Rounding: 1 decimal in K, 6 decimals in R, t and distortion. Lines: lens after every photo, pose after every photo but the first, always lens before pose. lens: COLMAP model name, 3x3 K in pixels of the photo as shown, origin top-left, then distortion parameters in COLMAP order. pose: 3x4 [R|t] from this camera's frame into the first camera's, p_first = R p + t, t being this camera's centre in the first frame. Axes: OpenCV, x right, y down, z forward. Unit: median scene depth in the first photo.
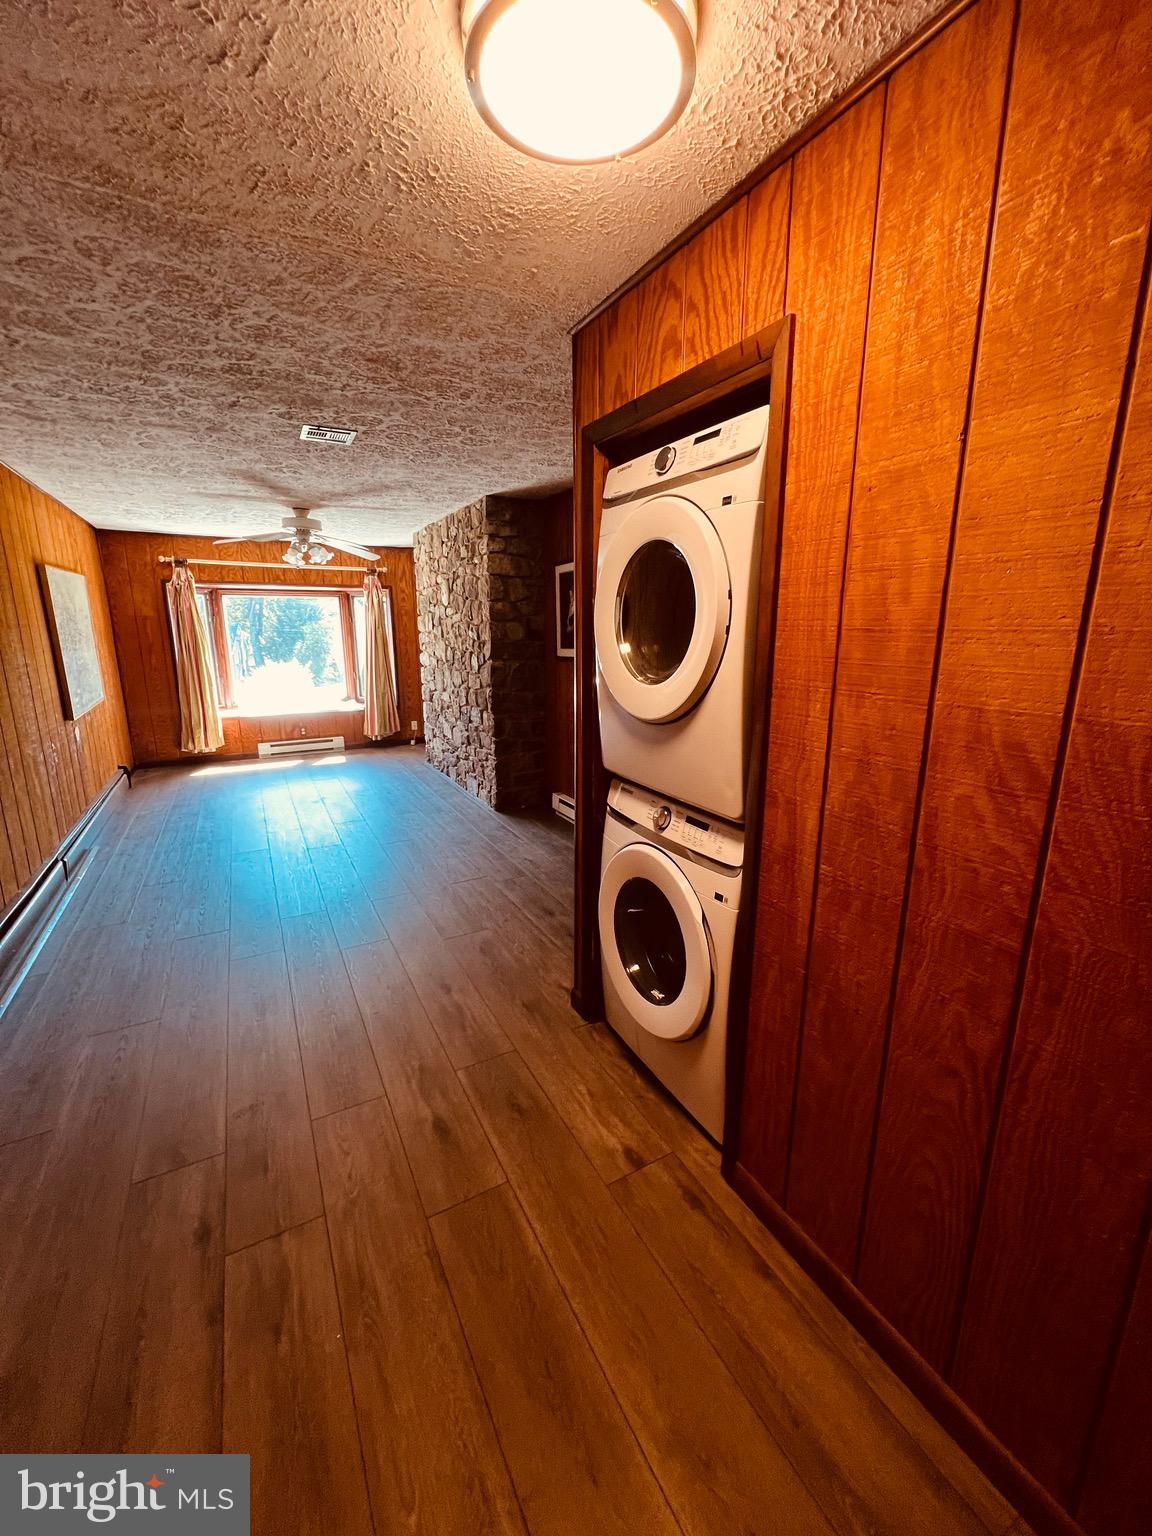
lens RADIAL K [[618.3, 0, 587.5], [0, 618.3, 763.9], [0, 0, 1]] dist [-0.001676, 0.000620]
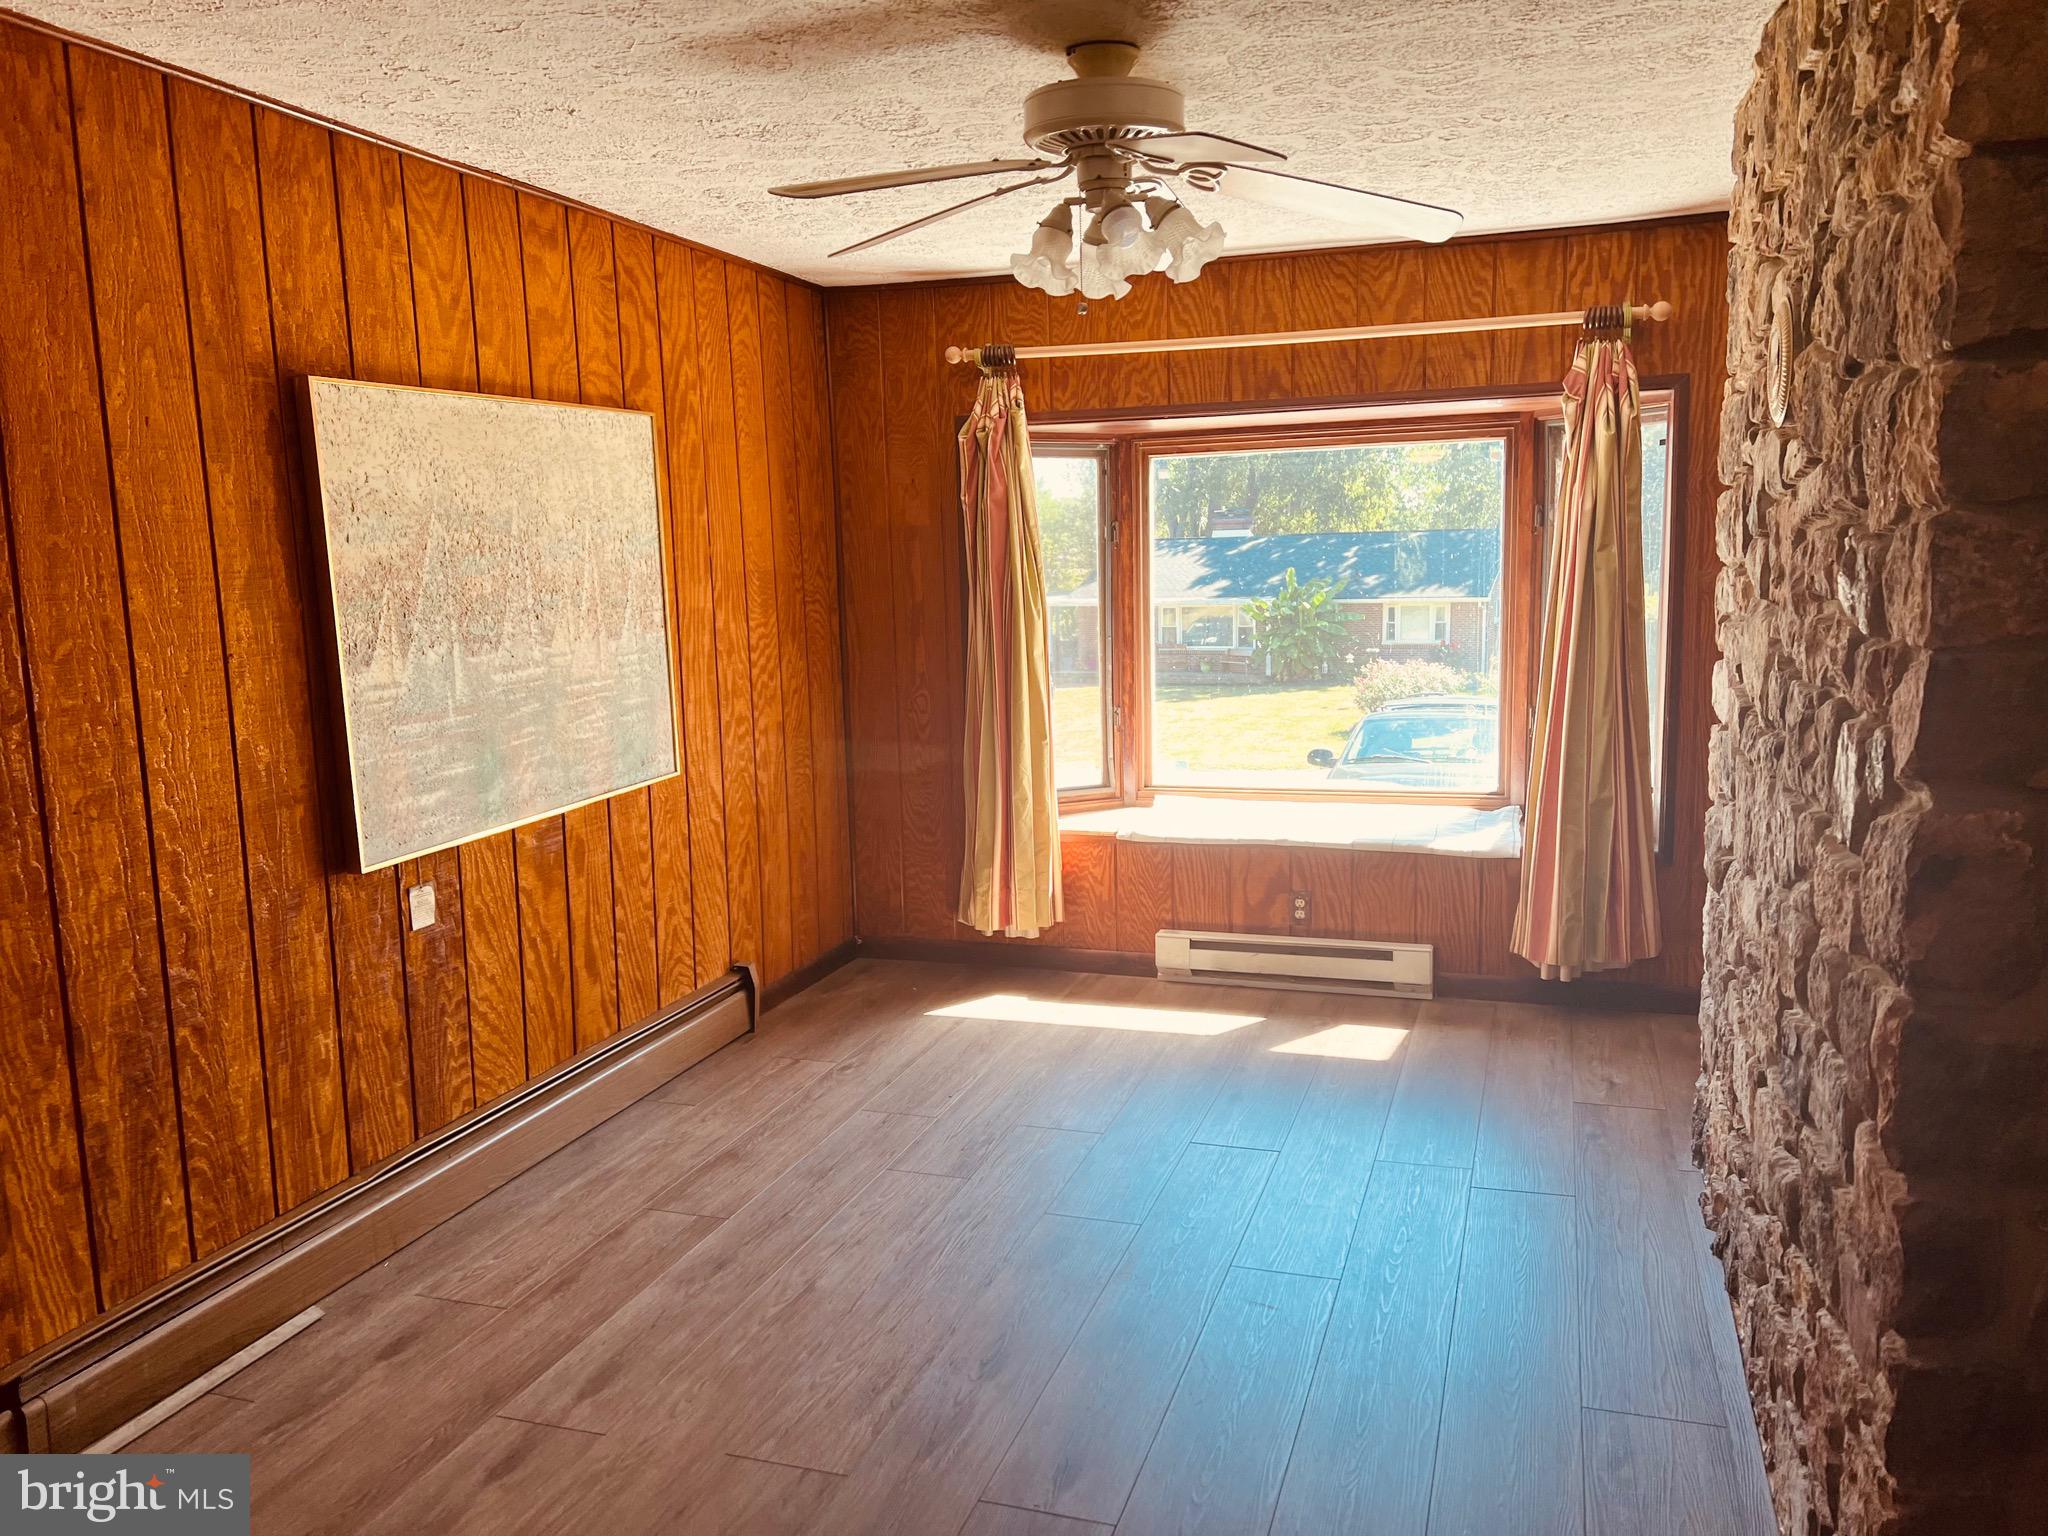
lens RADIAL K [[1535.3, 0, 1021.8], [0, 1535.3, 784.4], [0, 0, 1]] dist [0.042741, -0.022688]
pose [[0.667431, 0.098338, -0.738150, -0.099182], [-0.139357, 0.990224, 0.005913, -0.387042], [0.731516, 0.098920, 0.674610, 1.682056]]
